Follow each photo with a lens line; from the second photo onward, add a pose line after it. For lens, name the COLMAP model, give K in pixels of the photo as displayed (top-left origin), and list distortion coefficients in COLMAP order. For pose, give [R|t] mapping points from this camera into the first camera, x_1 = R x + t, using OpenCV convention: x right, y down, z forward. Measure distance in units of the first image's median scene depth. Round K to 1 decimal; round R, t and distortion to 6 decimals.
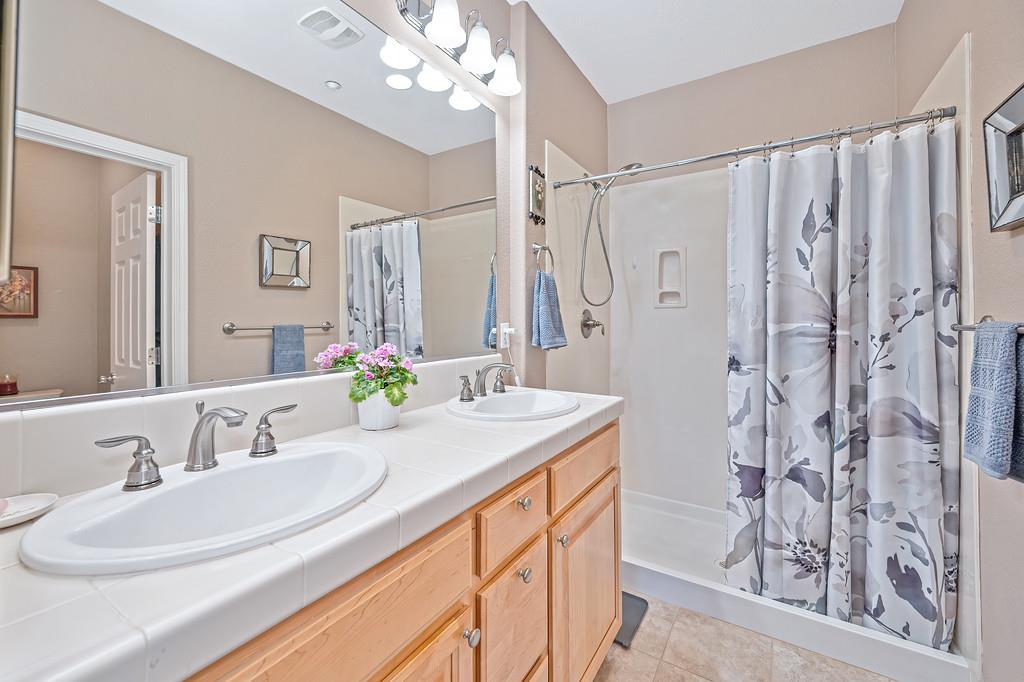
lens RADIAL K [[412.4, 0, 518.0], [0, 412.4, 328.4], [0, 0, 1]] dist [-0.000150, 0.000052]
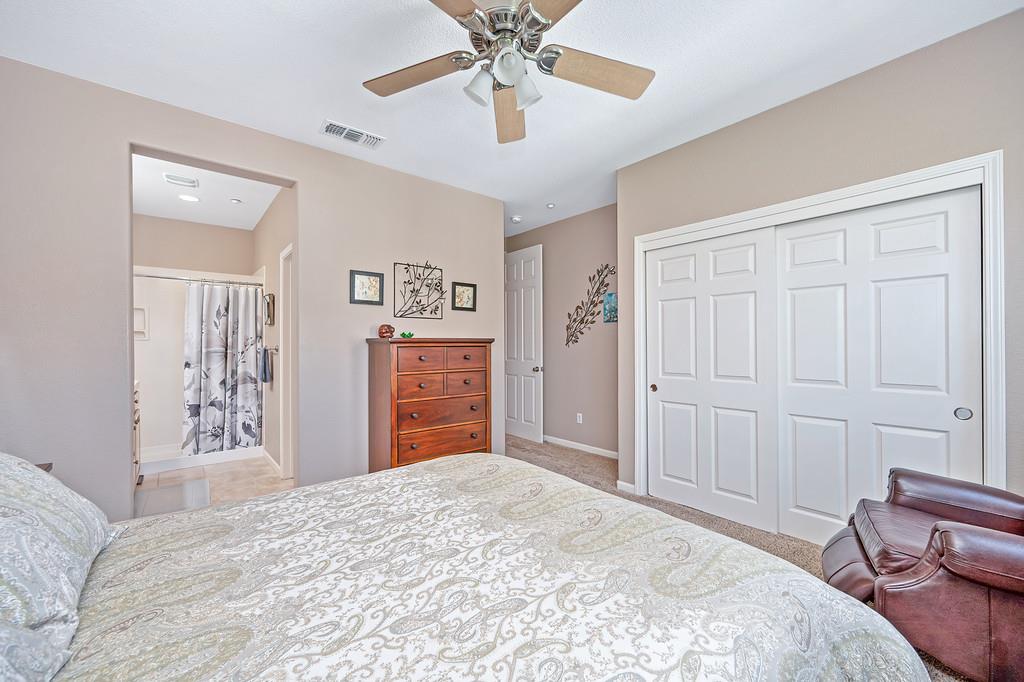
lens RADIAL K [[412.4, 0, 518.0], [0, 412.4, 328.4], [0, 0, 1]] dist [-0.000150, 0.000052]
pose [[0.291593, 0.028945, 0.956104, -1.398848], [0.010361, 0.999388, -0.033415, -0.032338], [-0.956486, 0.019649, 0.291115, -1.788543]]
